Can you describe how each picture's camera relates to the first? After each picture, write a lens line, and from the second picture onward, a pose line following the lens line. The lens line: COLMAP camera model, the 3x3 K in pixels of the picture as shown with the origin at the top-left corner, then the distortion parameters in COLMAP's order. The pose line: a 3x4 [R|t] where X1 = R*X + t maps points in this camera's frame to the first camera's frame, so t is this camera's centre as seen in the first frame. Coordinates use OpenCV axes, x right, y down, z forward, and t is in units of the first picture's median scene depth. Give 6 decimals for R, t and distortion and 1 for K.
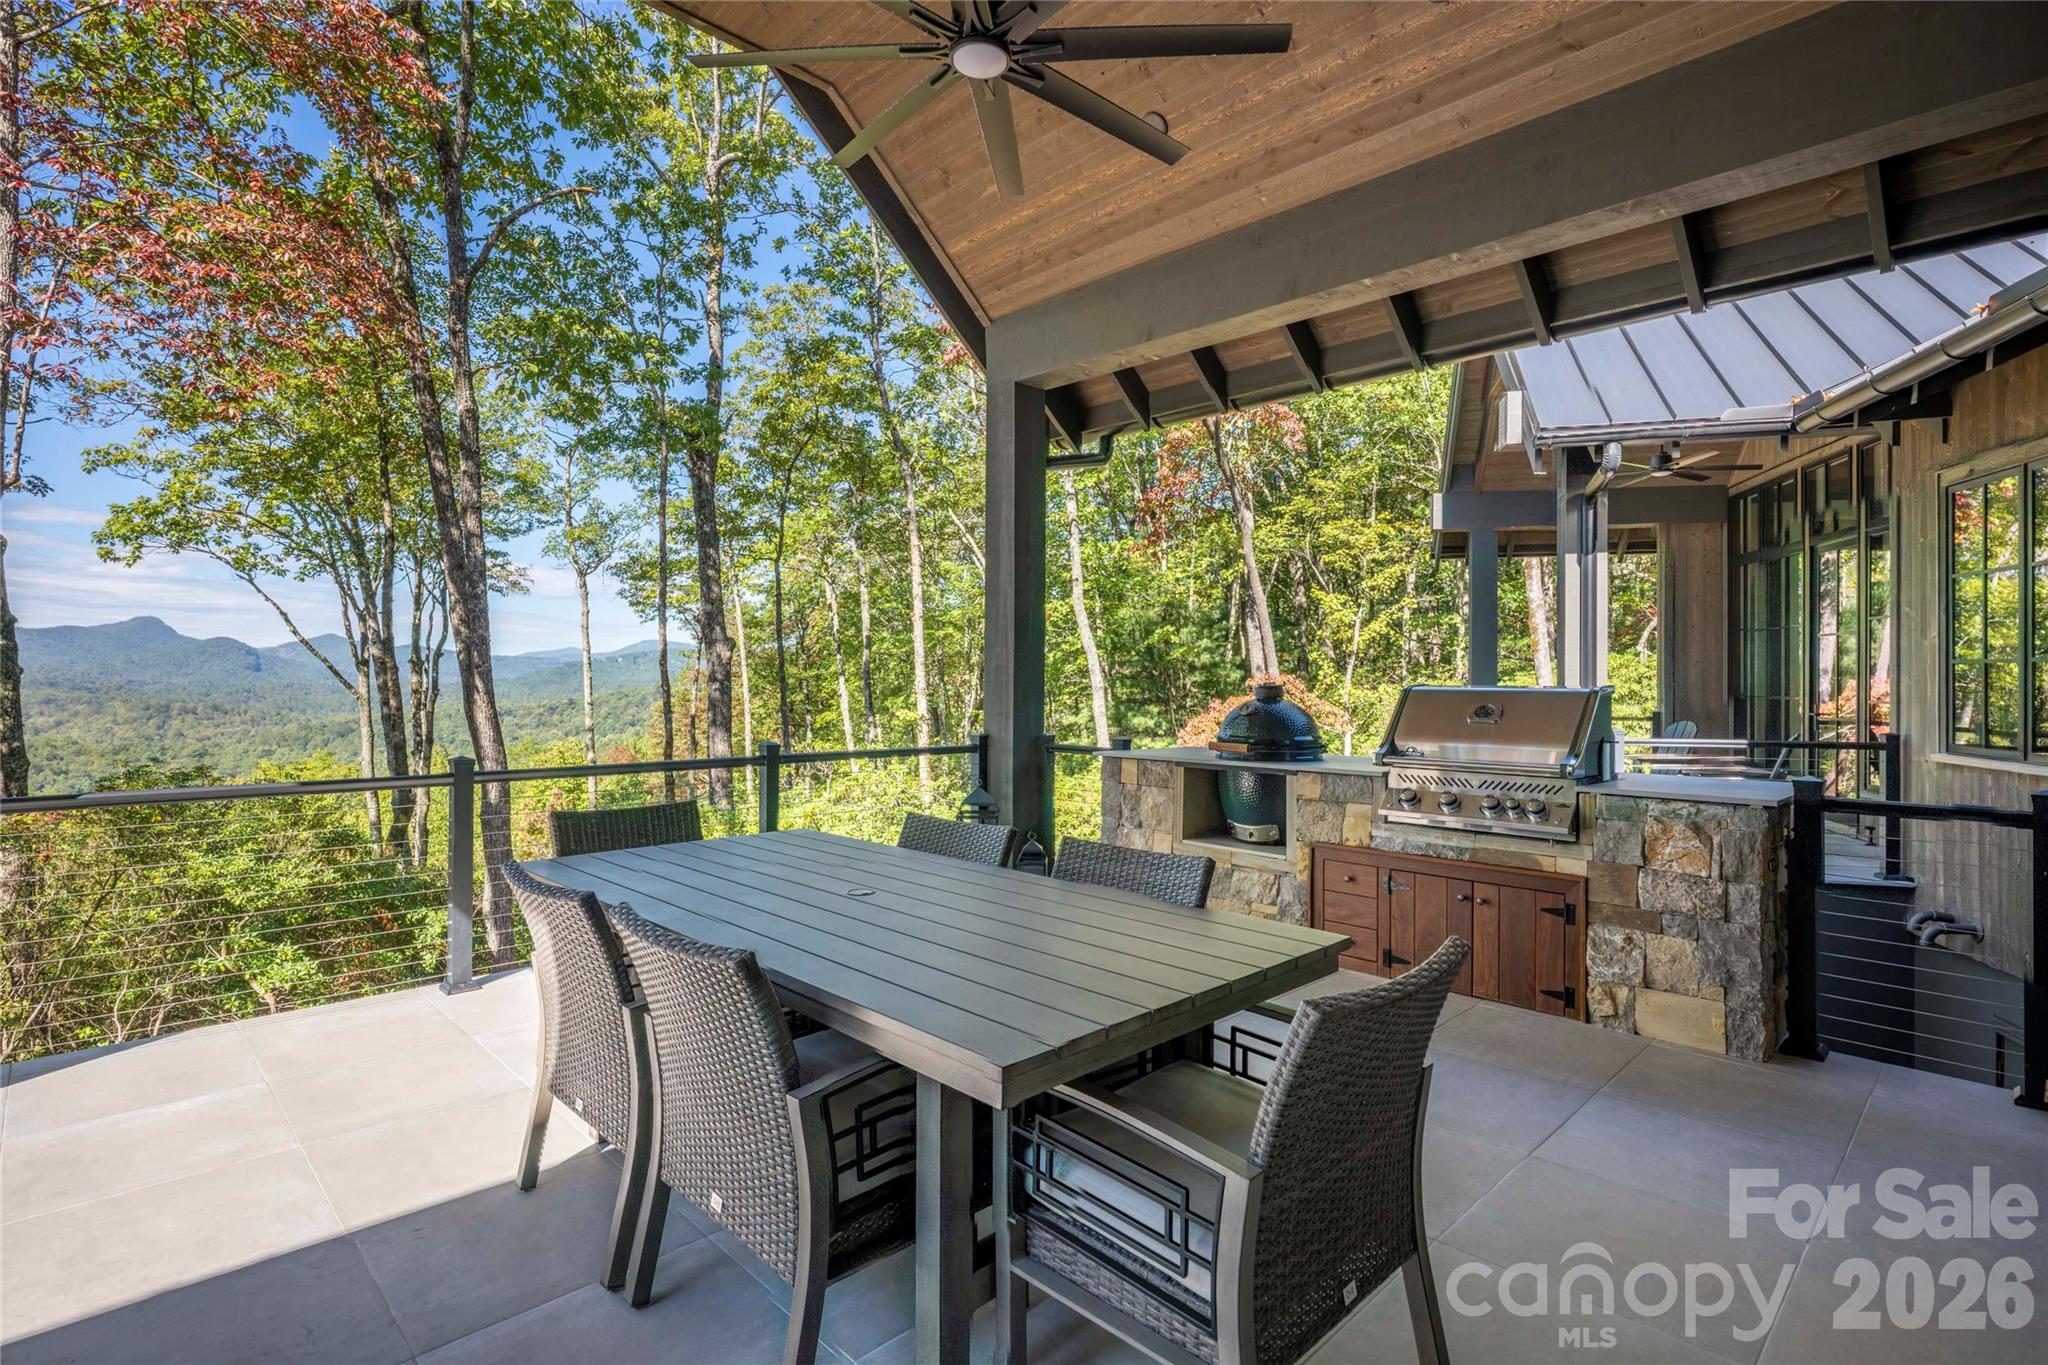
lens RADIAL K [[1004.6, 0, 1012.2], [0, 1004.6, 678.7], [0, 0, 1]] dist [-0.009819, -0.000122]
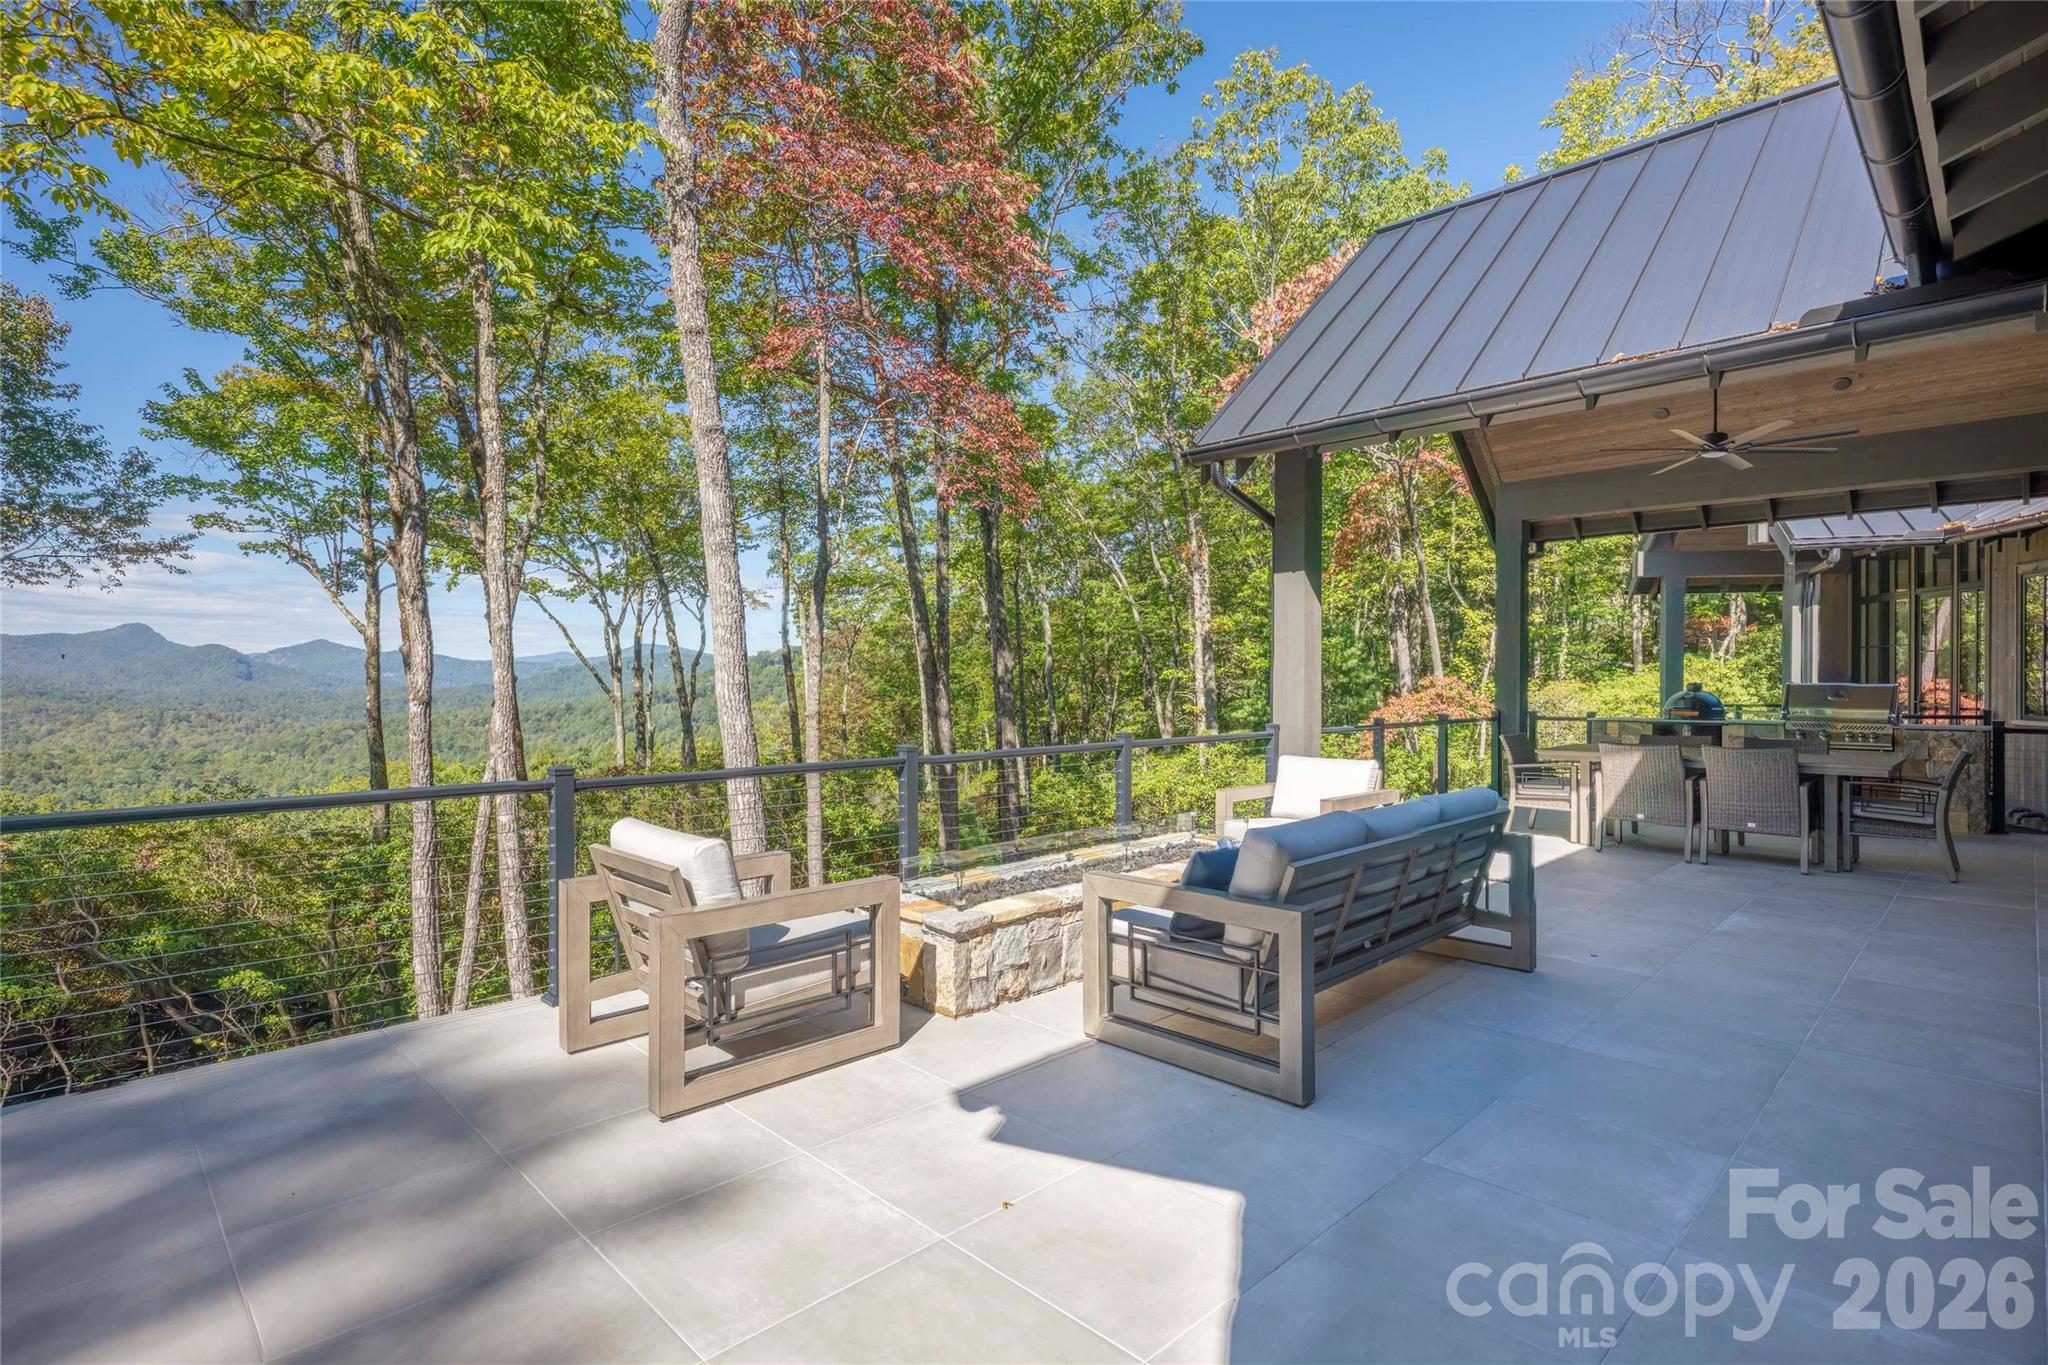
lens RADIAL K [[1012.9, 0, 1024.0], [0, 1012.9, 682.5], [0, 0, 1]] dist [-0.000357, -0.001097]
pose [[0.999848, -0.005037, 0.016717, -0.856634], [0.005022, 0.999987, 0.000932, -0.005329], [-0.016721, -0.000848, 0.999860, -0.762402]]
